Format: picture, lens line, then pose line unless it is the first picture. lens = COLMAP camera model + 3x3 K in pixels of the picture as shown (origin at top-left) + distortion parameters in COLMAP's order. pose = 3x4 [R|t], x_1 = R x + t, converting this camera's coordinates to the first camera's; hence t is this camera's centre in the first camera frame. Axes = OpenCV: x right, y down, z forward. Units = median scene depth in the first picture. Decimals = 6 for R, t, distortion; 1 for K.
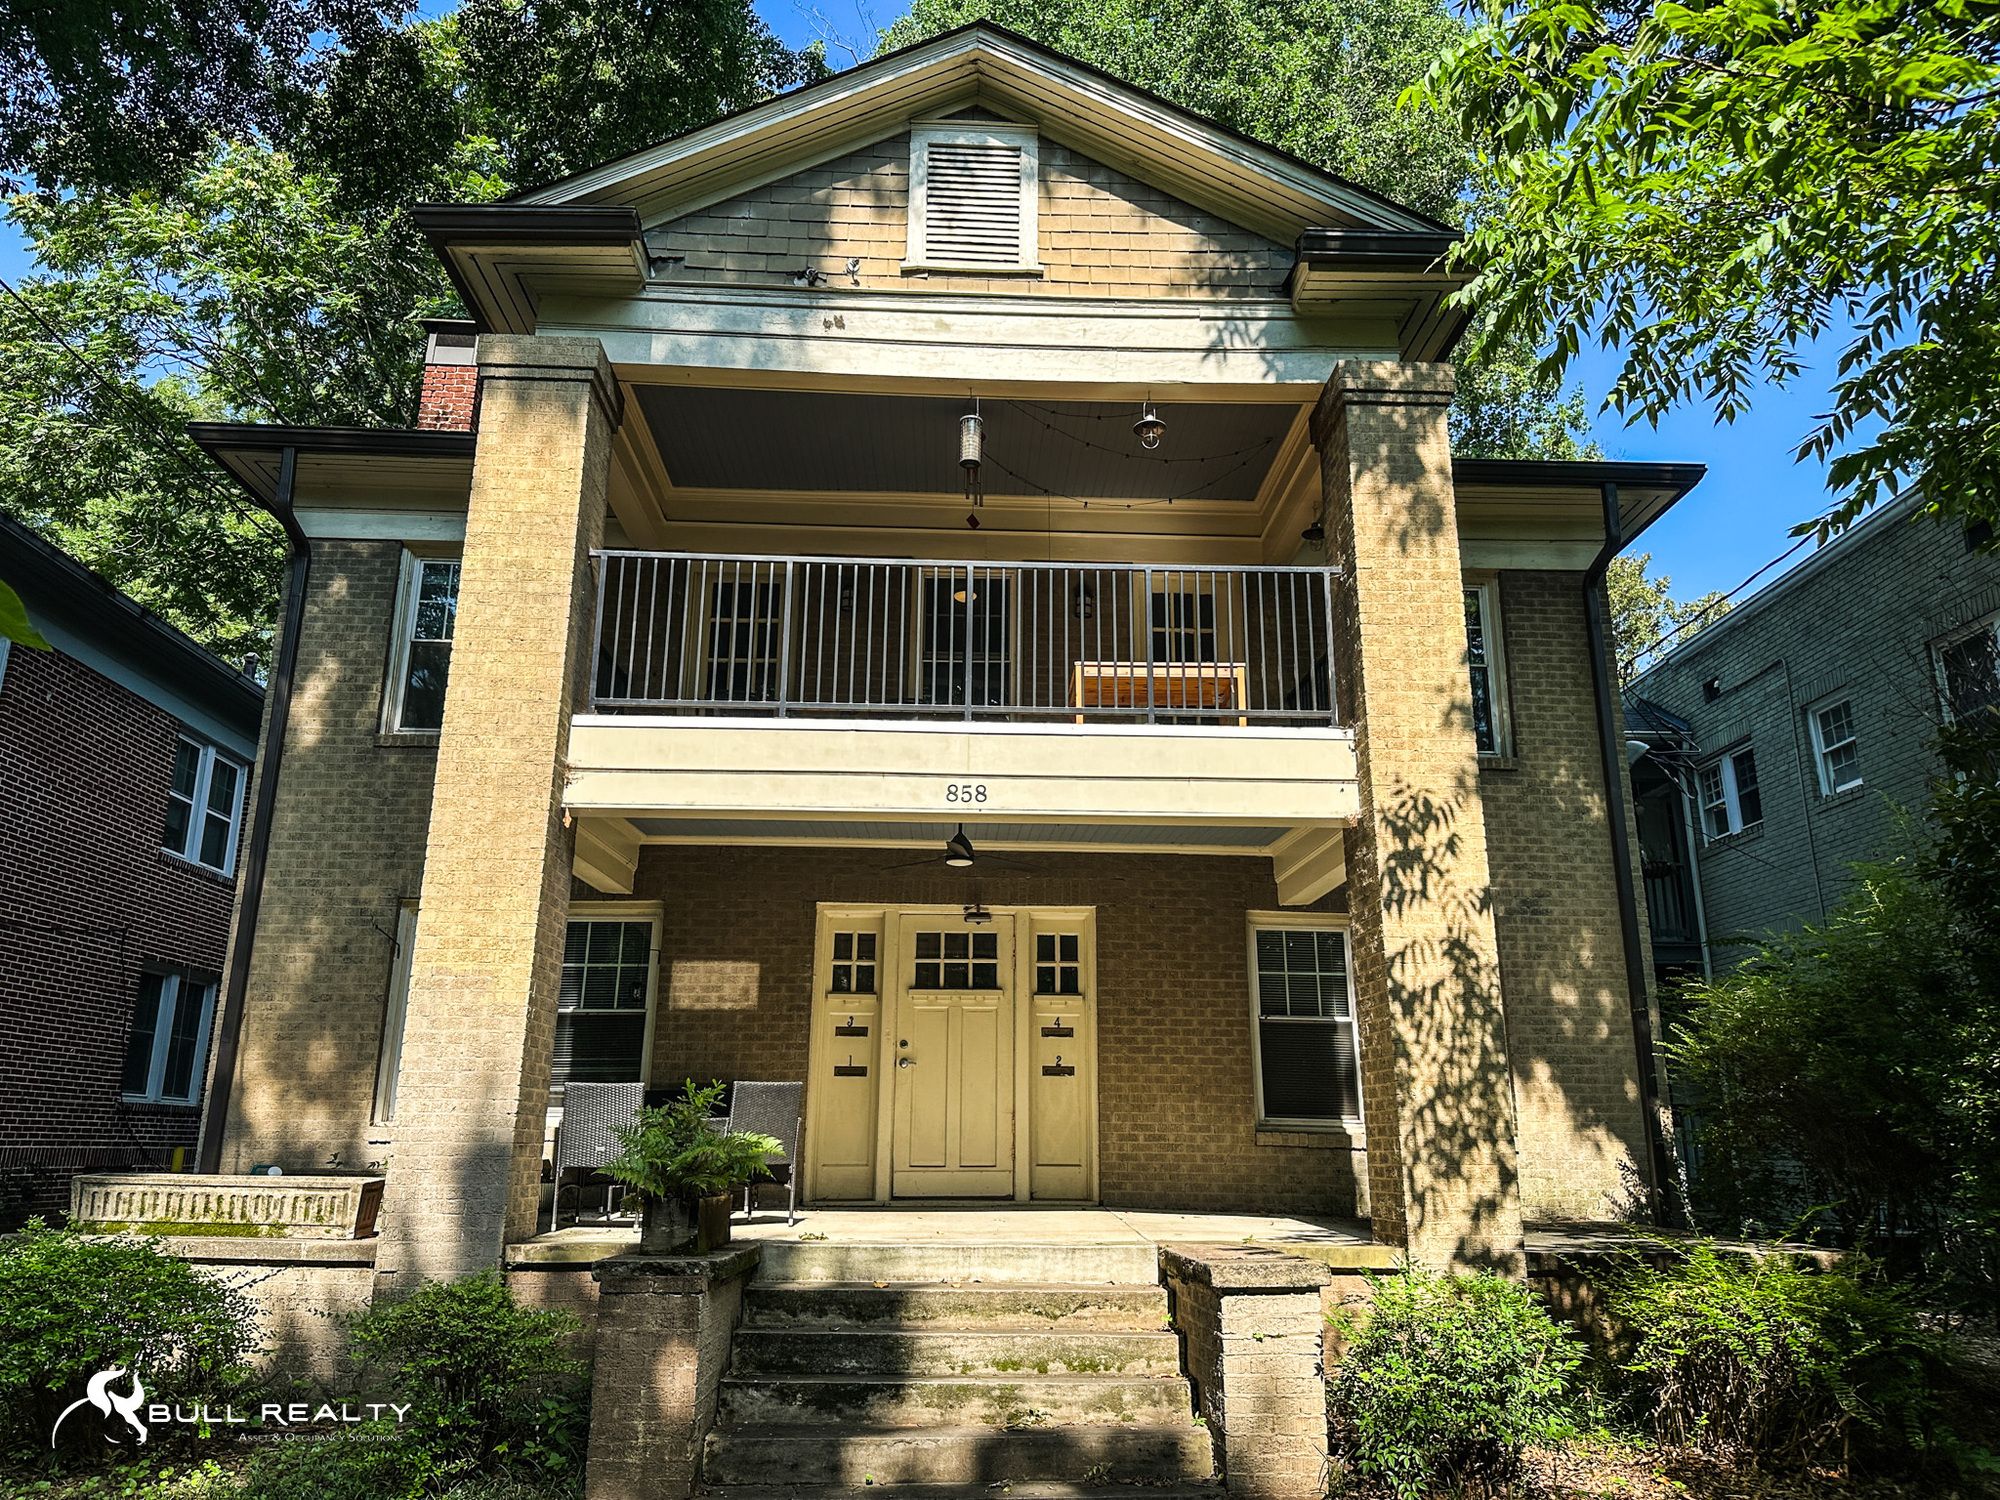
lens RADIAL K [[1406.9, 0, 1008.0], [0, 1406.9, 747.0], [0, 0, 1]] dist [0.174798, -0.379192]
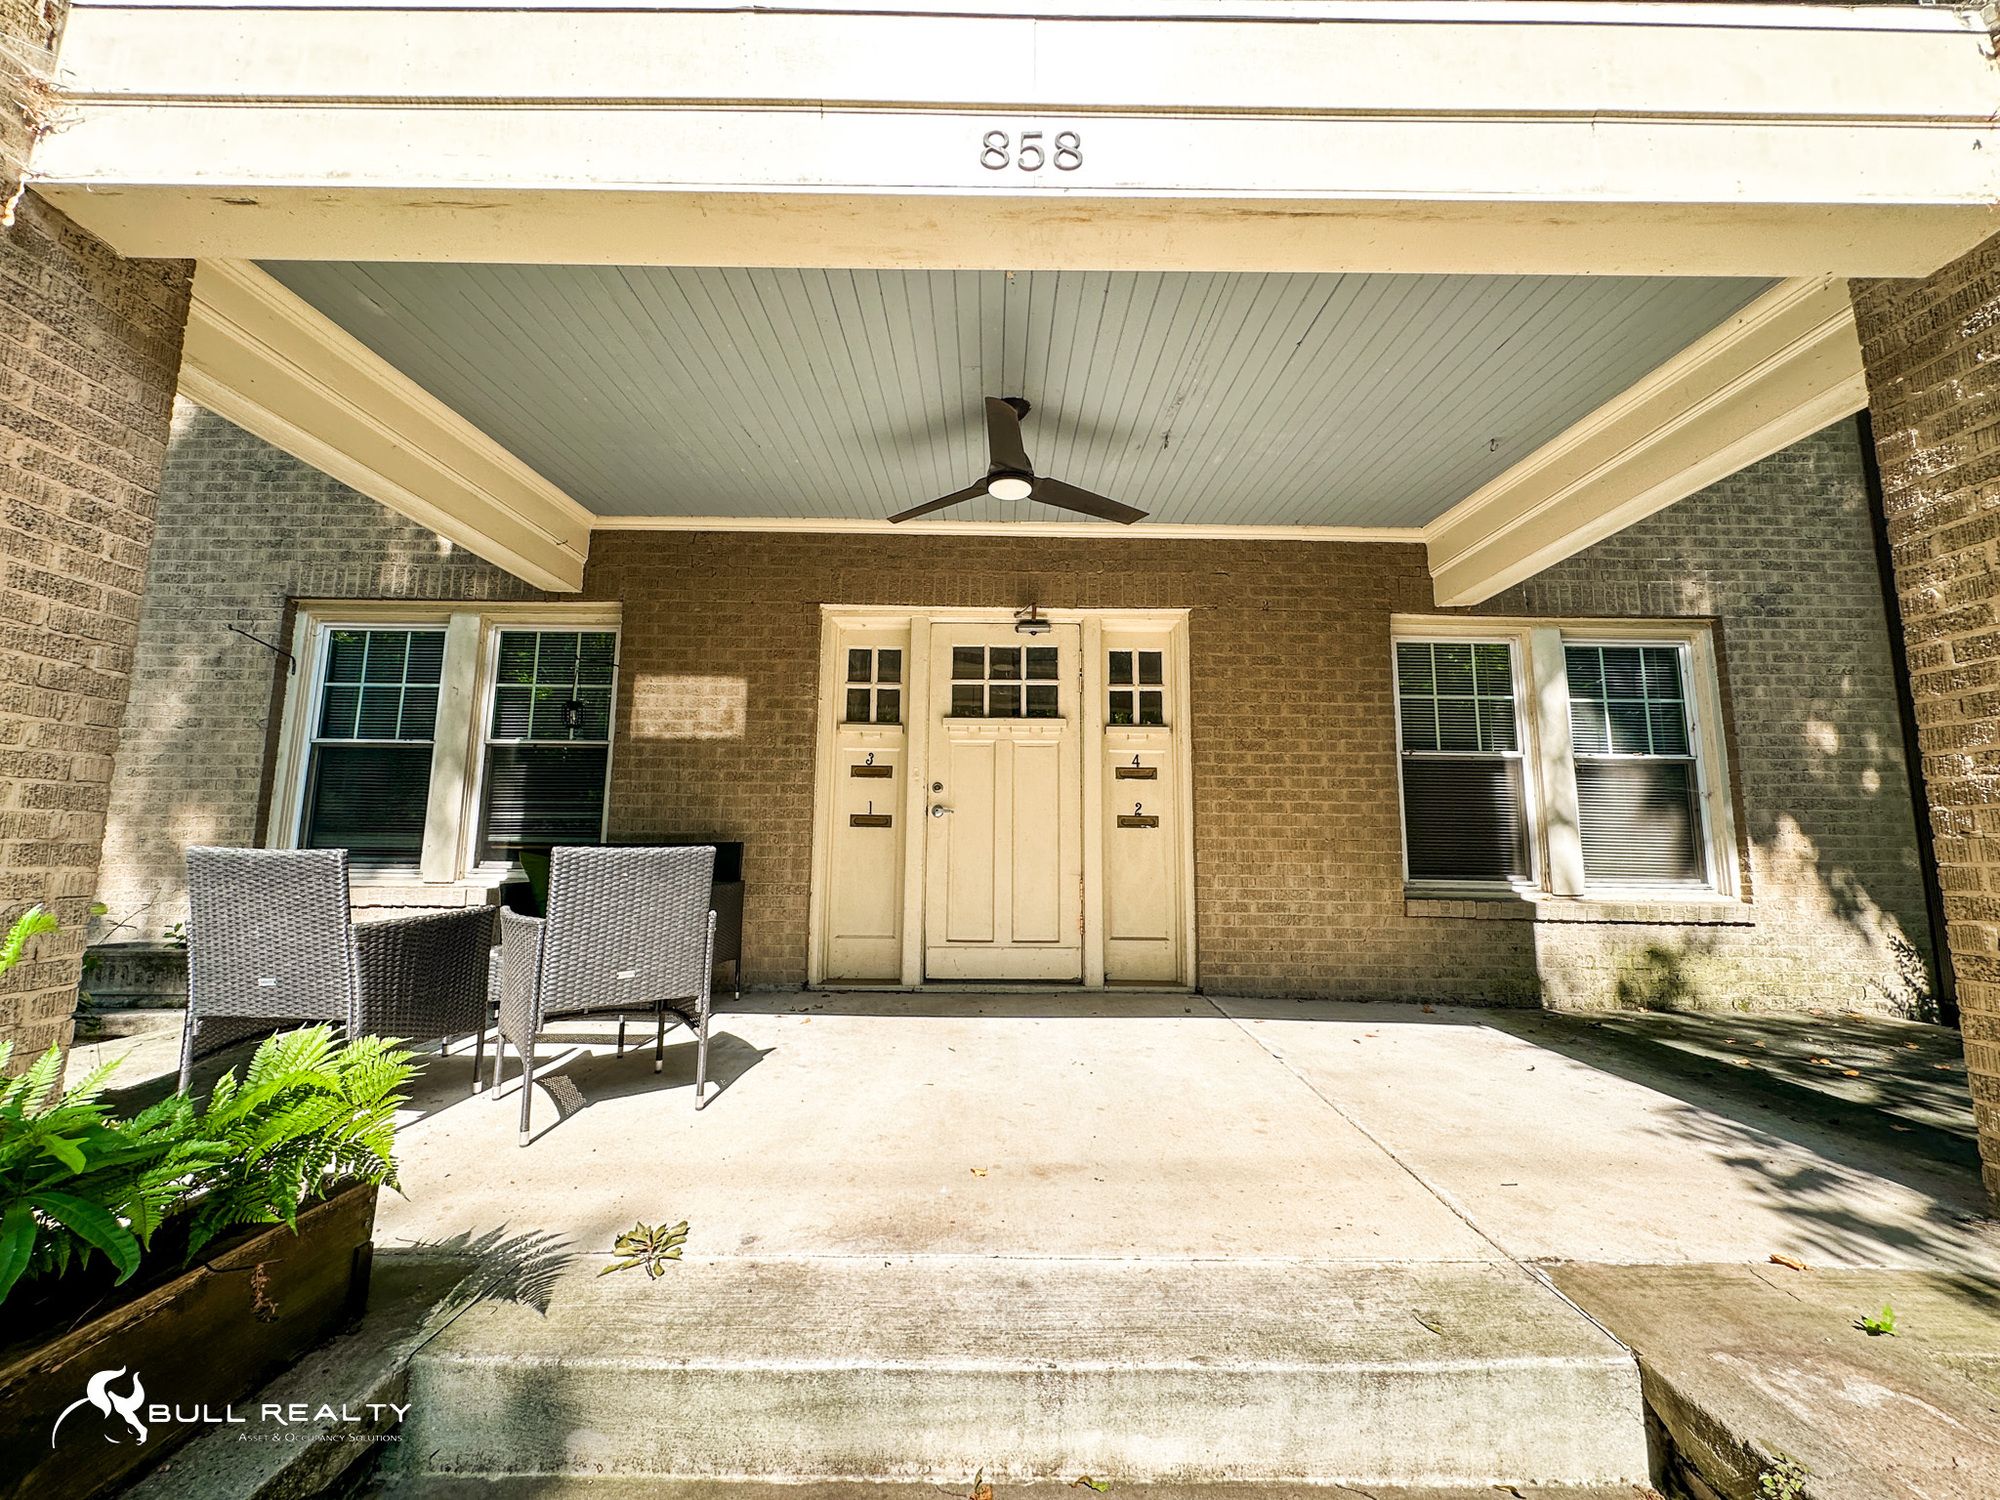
lens RADIAL K [[805.3, 0, 1000.0], [0, 805.3, 750.0], [0, 0, 1]] dist [-0.000085, 0.000089]
pose [[0.999204, -0.001254, -0.039877, -0.025858], [0.007065, 0.989272, 0.145916, 0.145927], [0.039266, -0.146082, 0.988493, 0.662697]]
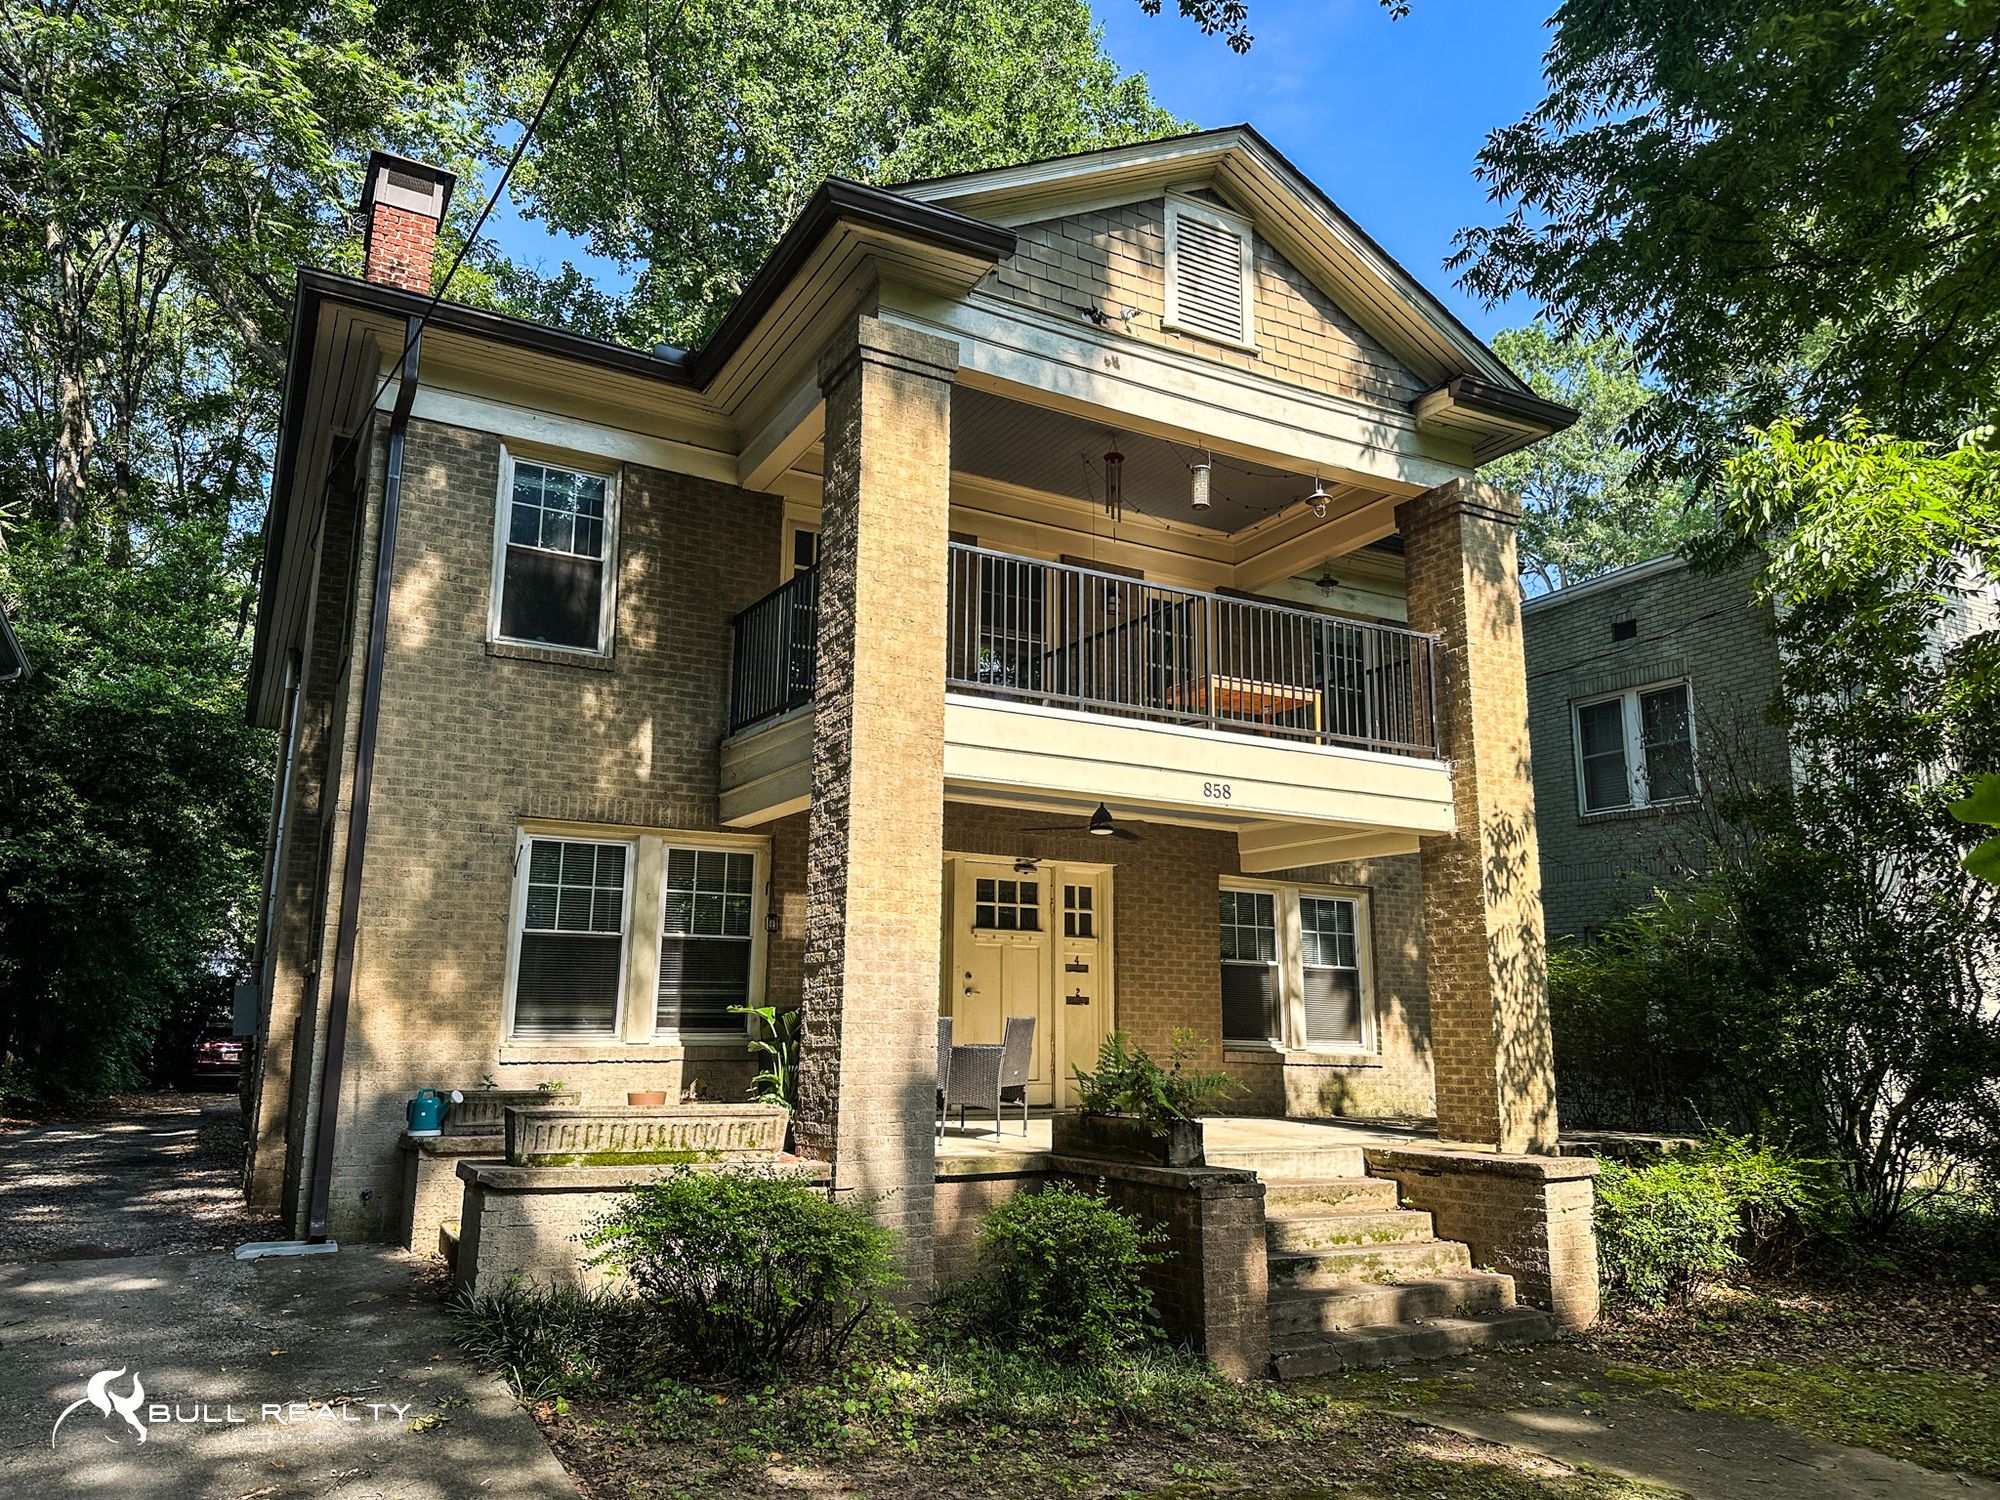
lens RADIAL K [[1408.8, 0, 1014.7], [0, 1408.8, 756.0], [0, 0, 1]] dist [0.139622, -0.258595]
pose [[0.892362, 0.091803, 0.441884, -0.644485], [-0.128881, 0.990158, 0.054560, -0.036931], [-0.432526, -0.105638, 0.895411, -0.015654]]
